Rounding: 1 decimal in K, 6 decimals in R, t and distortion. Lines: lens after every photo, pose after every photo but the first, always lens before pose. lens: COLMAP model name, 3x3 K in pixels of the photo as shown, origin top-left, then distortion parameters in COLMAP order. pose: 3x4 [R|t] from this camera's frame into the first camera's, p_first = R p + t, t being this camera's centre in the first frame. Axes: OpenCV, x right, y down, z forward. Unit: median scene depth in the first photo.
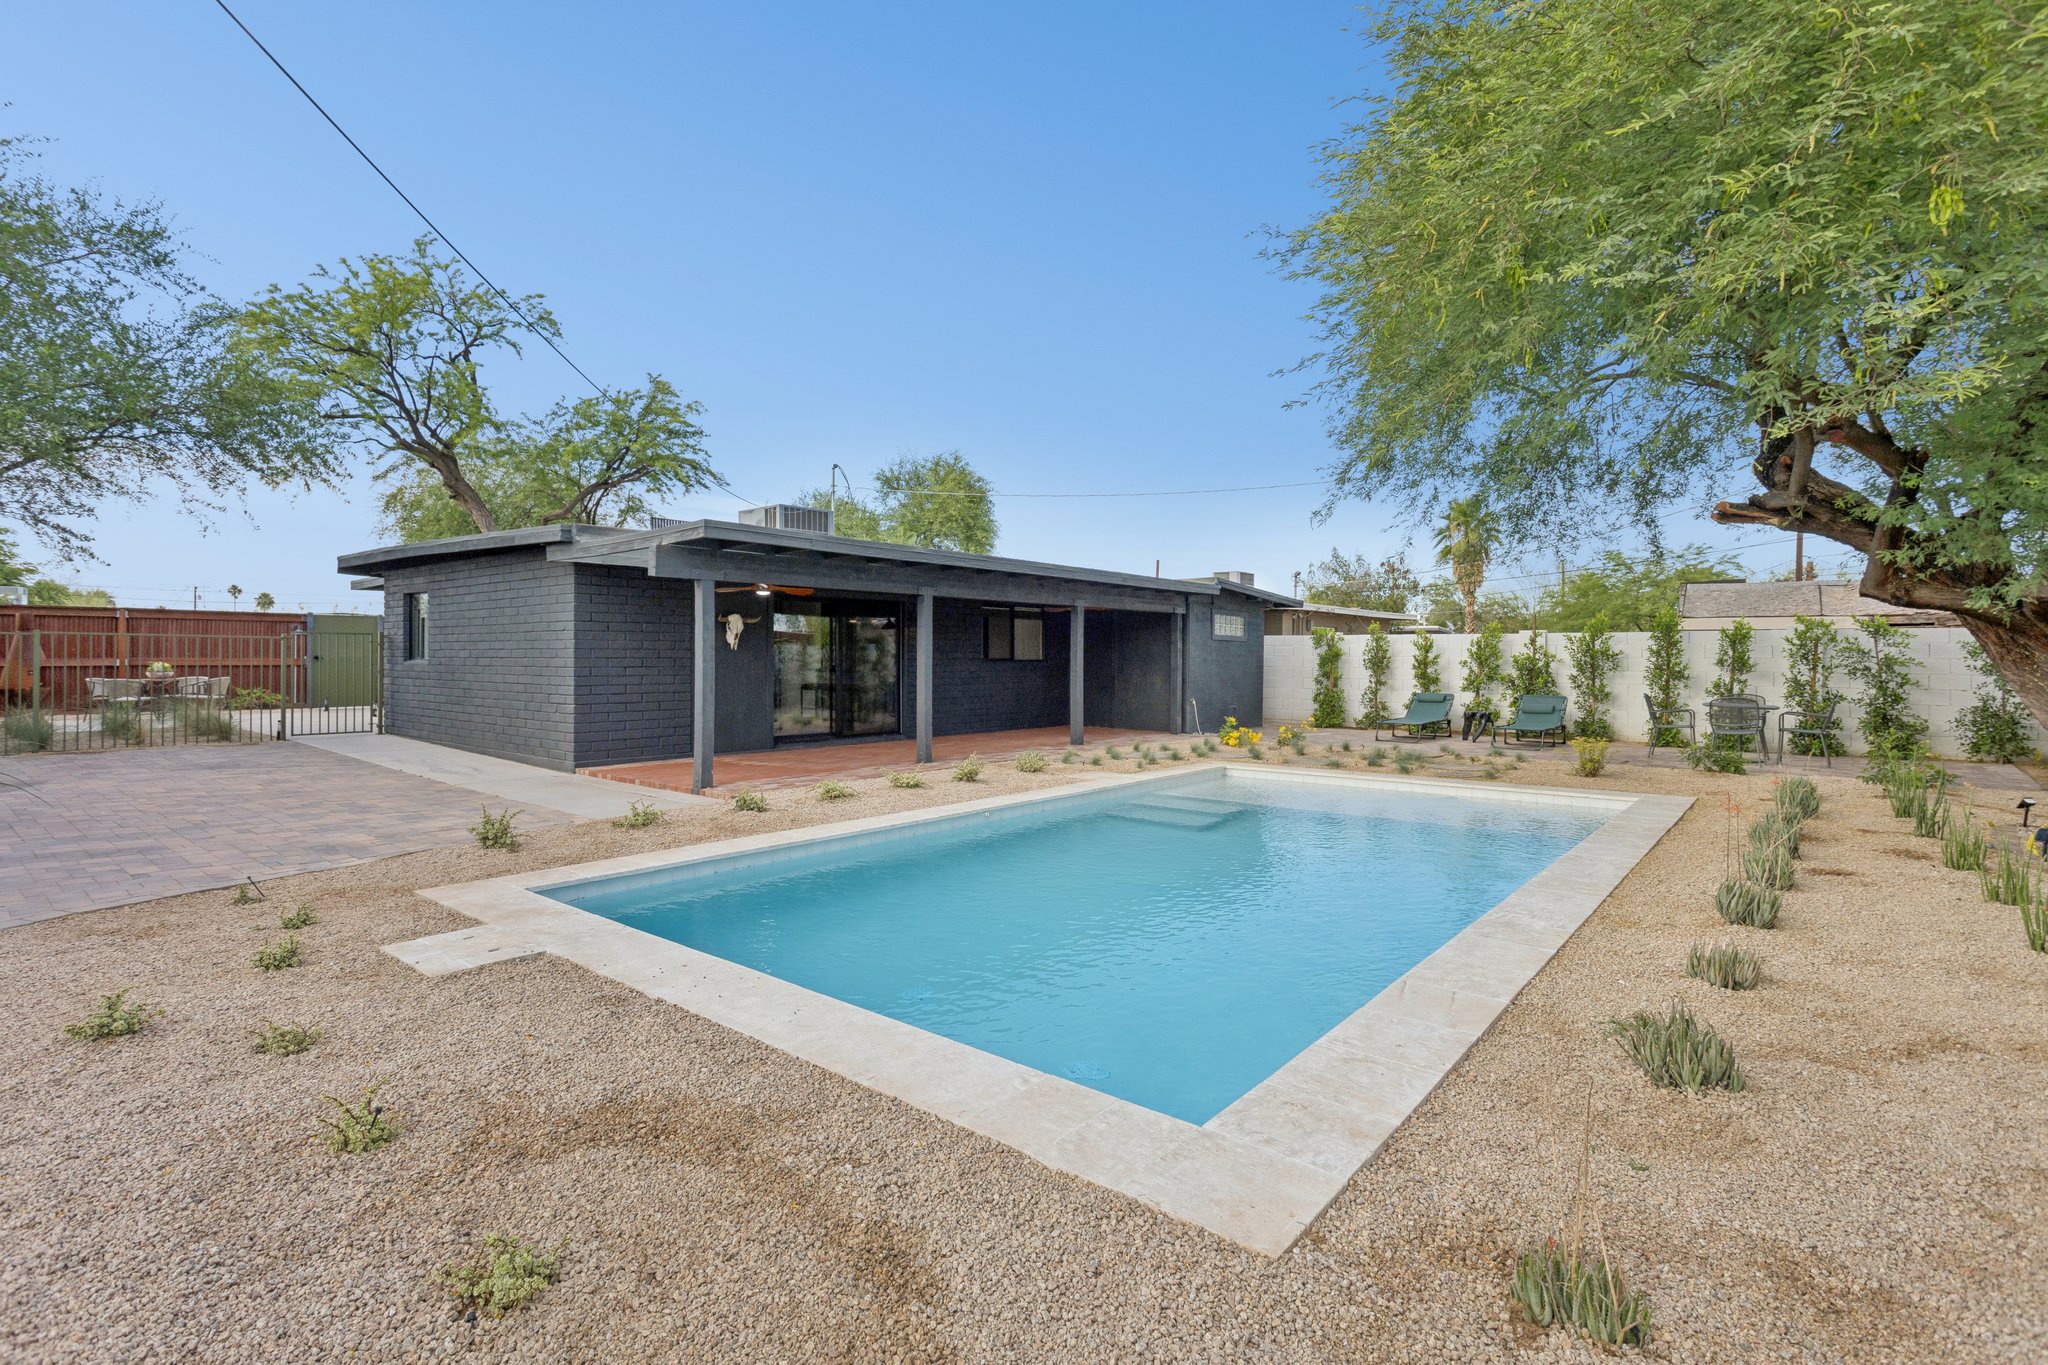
lens RADIAL K [[958.4, 0, 1030.2], [0, 958.4, 663.3], [0, 0, 1]] dist [0.006514, 0.000636]
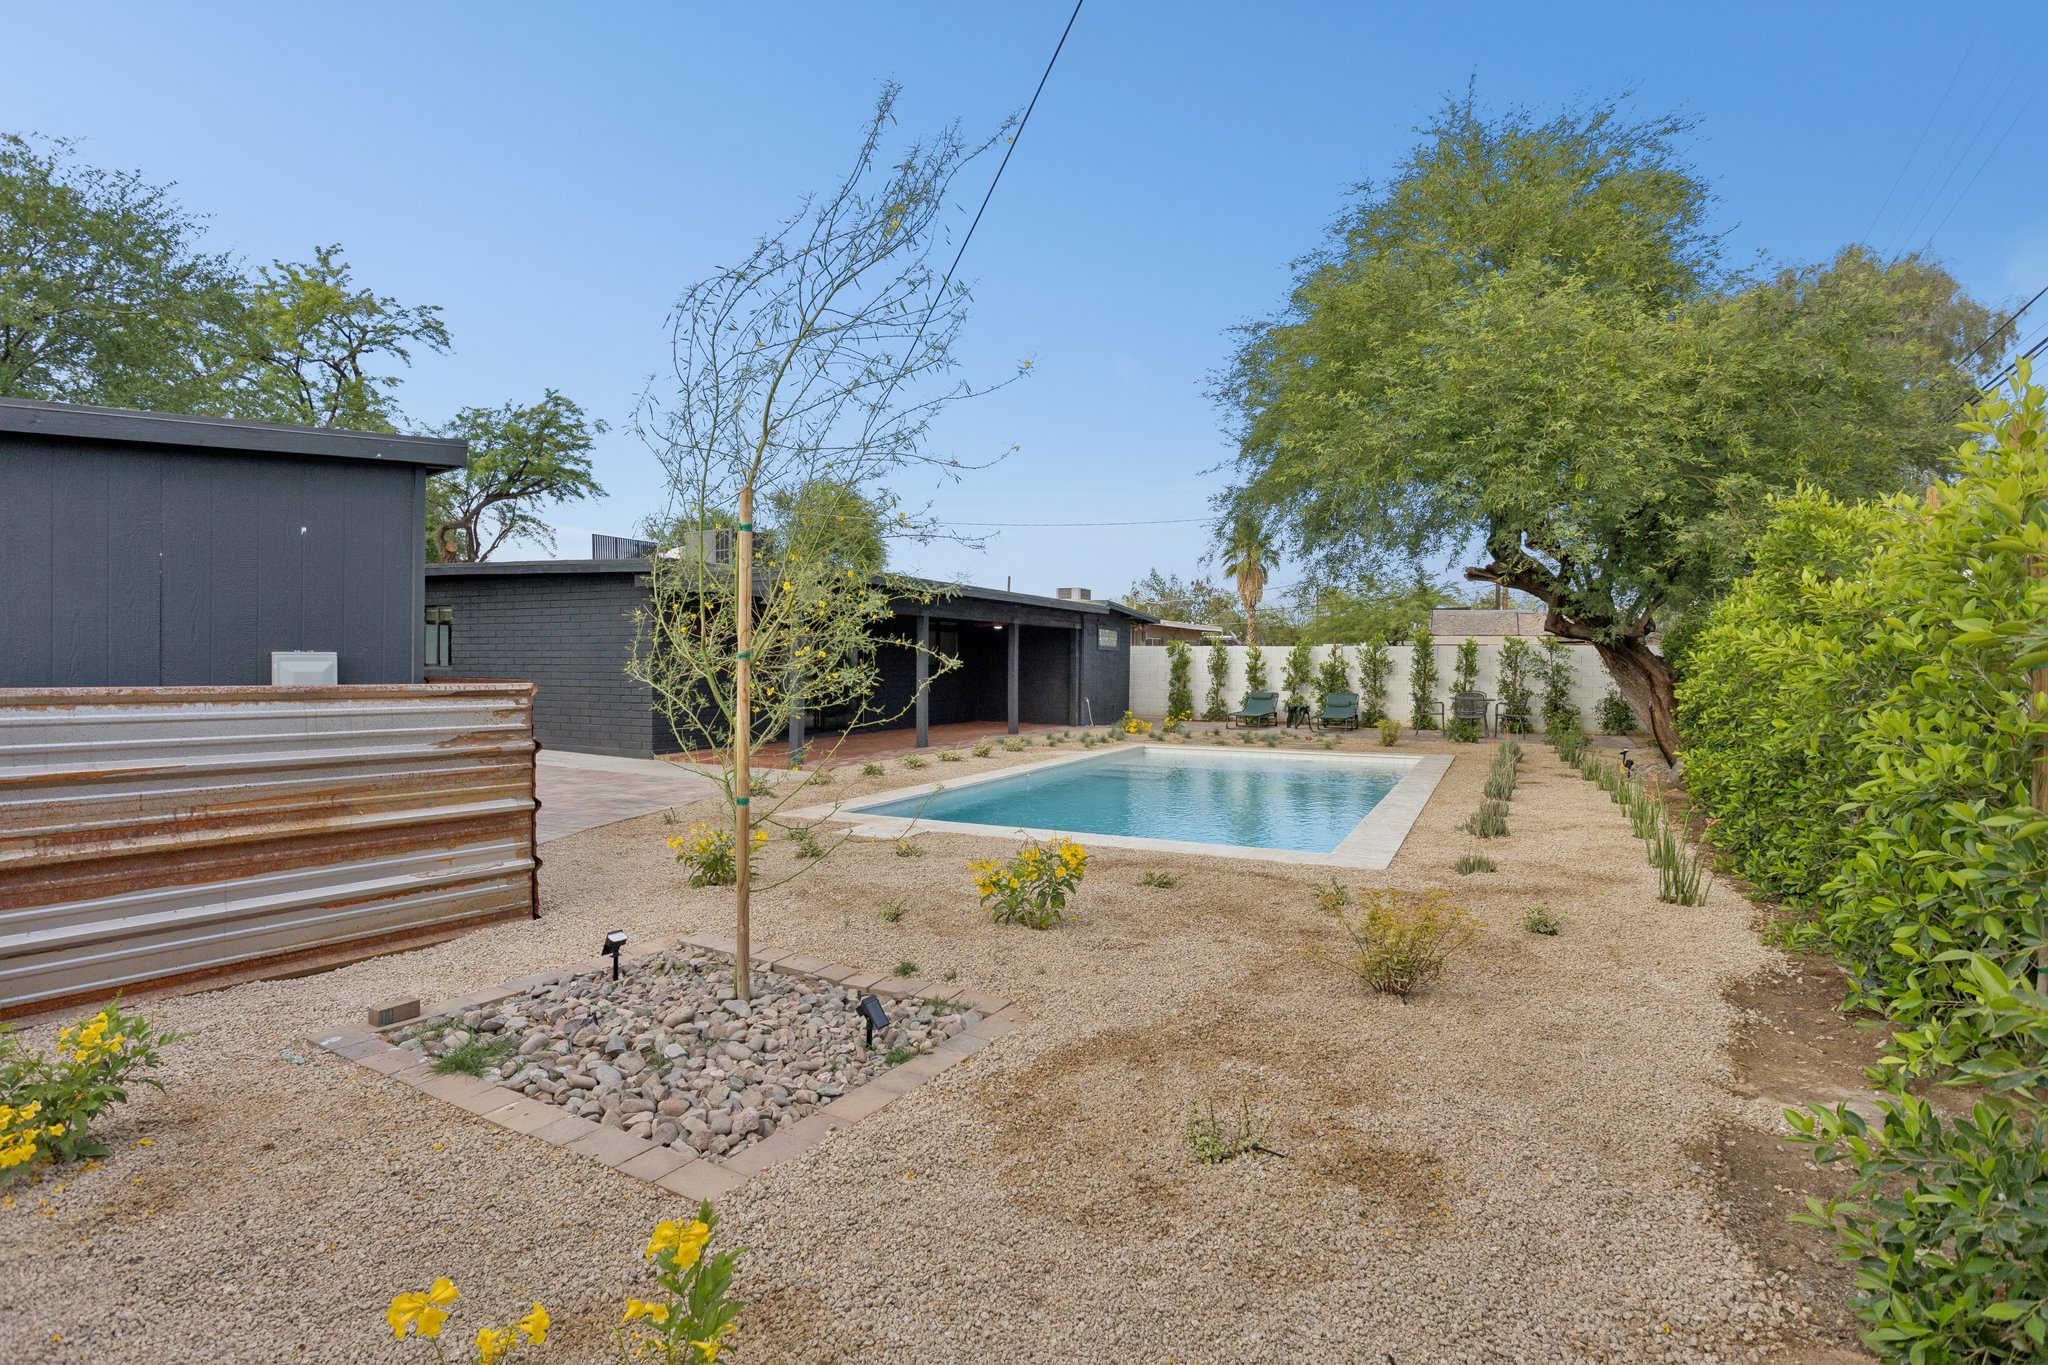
lens RADIAL K [[994.8, 0, 1026.4], [0, 994.8, 676.8], [0, 0, 1]] dist [-0.012171, 0.002084]
pose [[0.972591, -0.001802, 0.232516, -0.230757], [-0.000273, 0.999960, 0.008895, -0.001689], [-0.232522, -0.008715, 0.972552, -0.260354]]
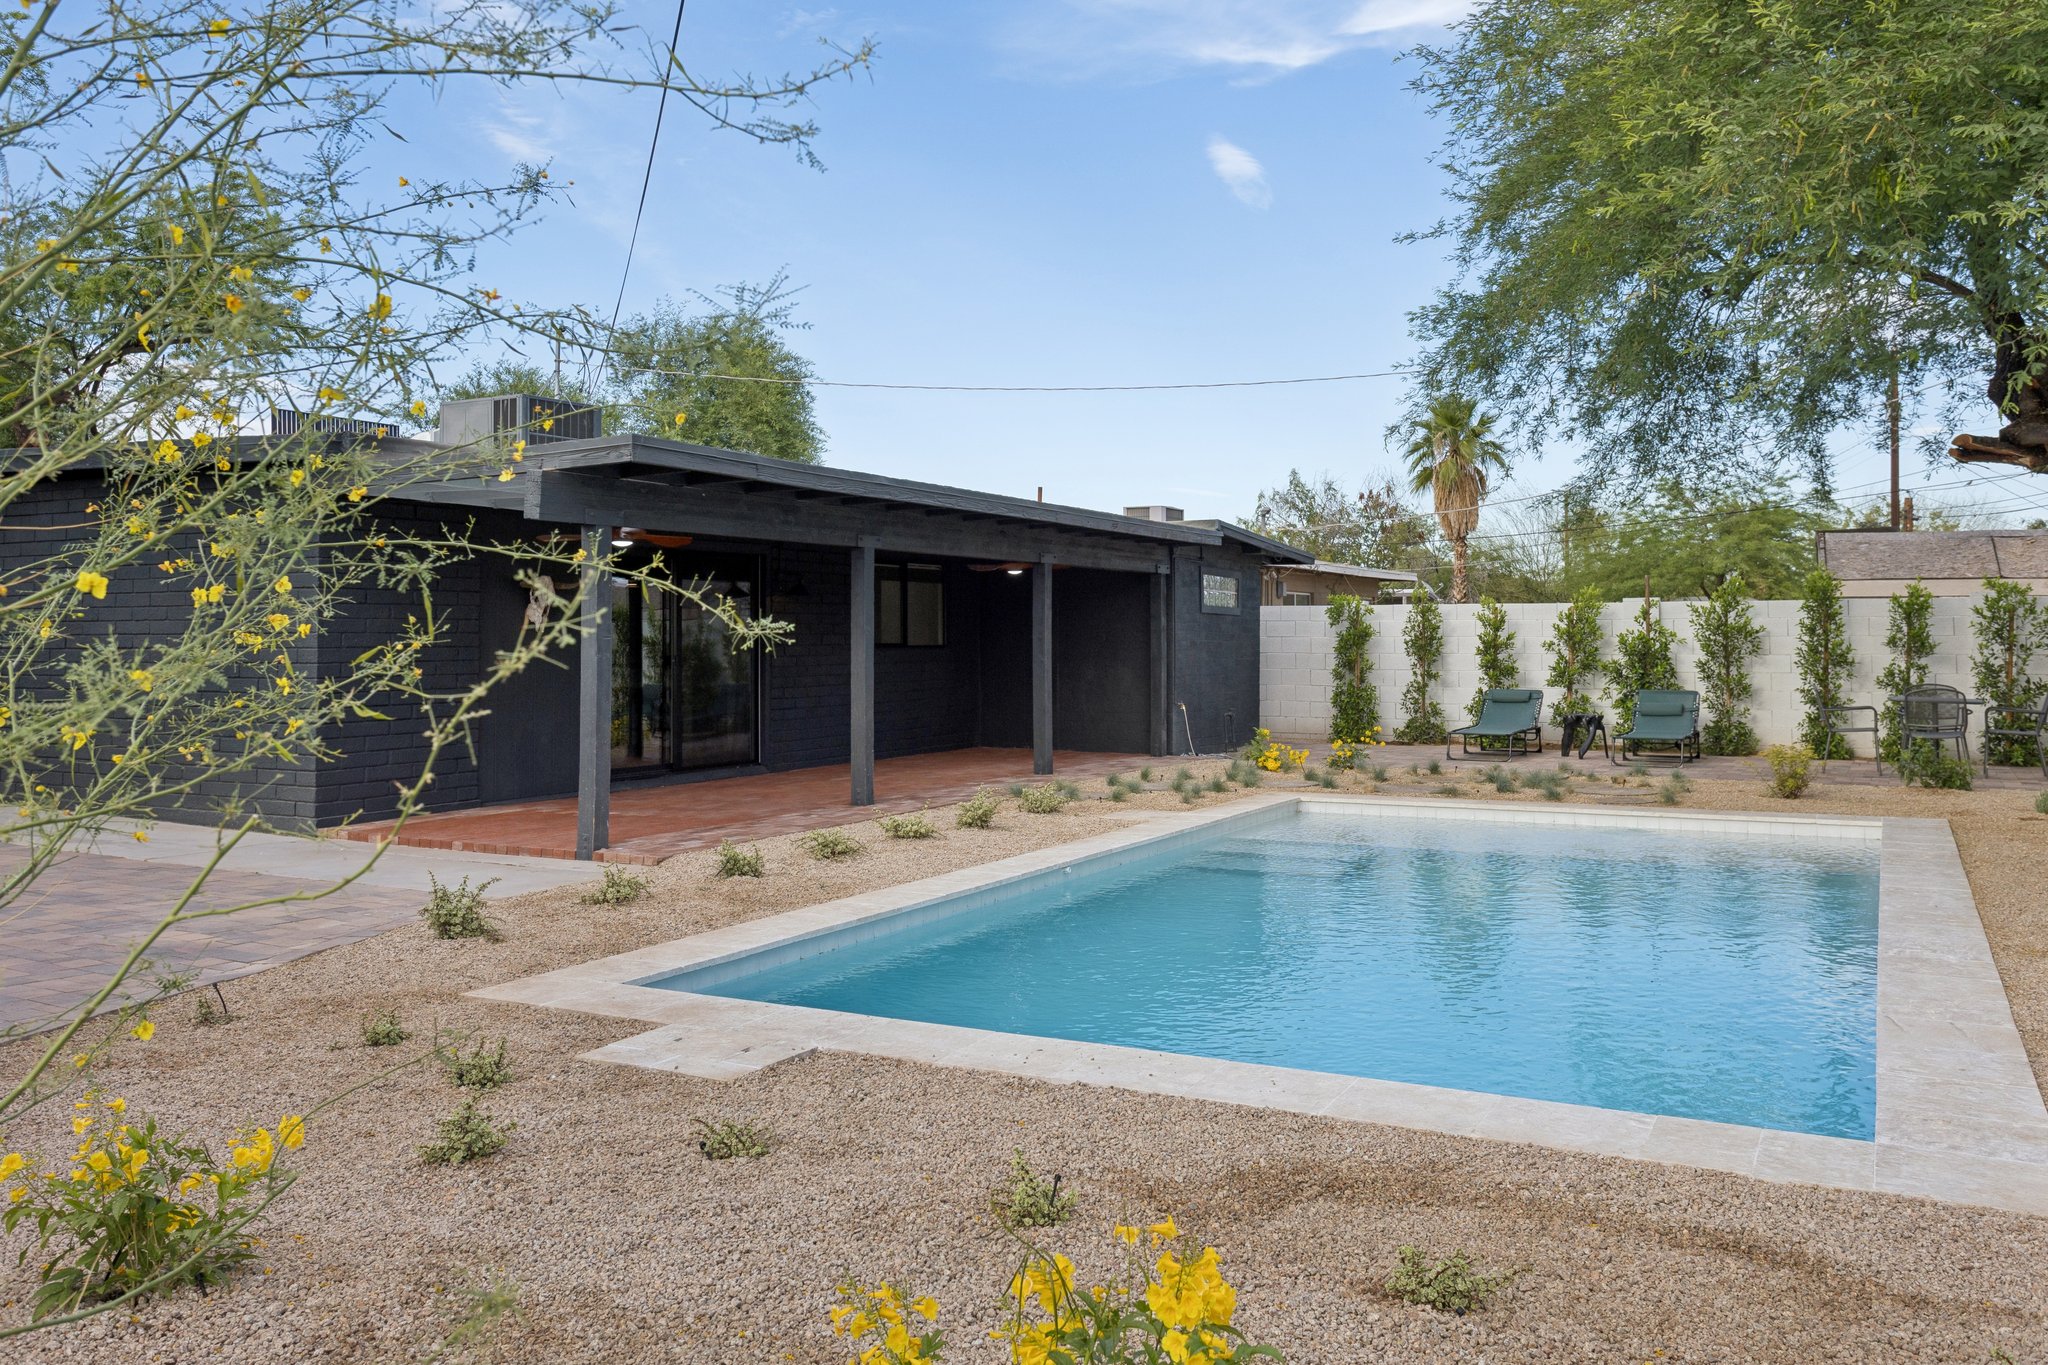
lens RADIAL K [[1609.9, 0, 1019.8], [0, 1609.9, 595.8], [0, 0, 1]] dist [0.013446, 0.005279]
pose [[0.980051, -0.001579, 0.198738, -0.180900], [0.008294, 0.999422, -0.032963, -0.000908], [-0.198571, 0.033954, 0.979498, -0.076870]]
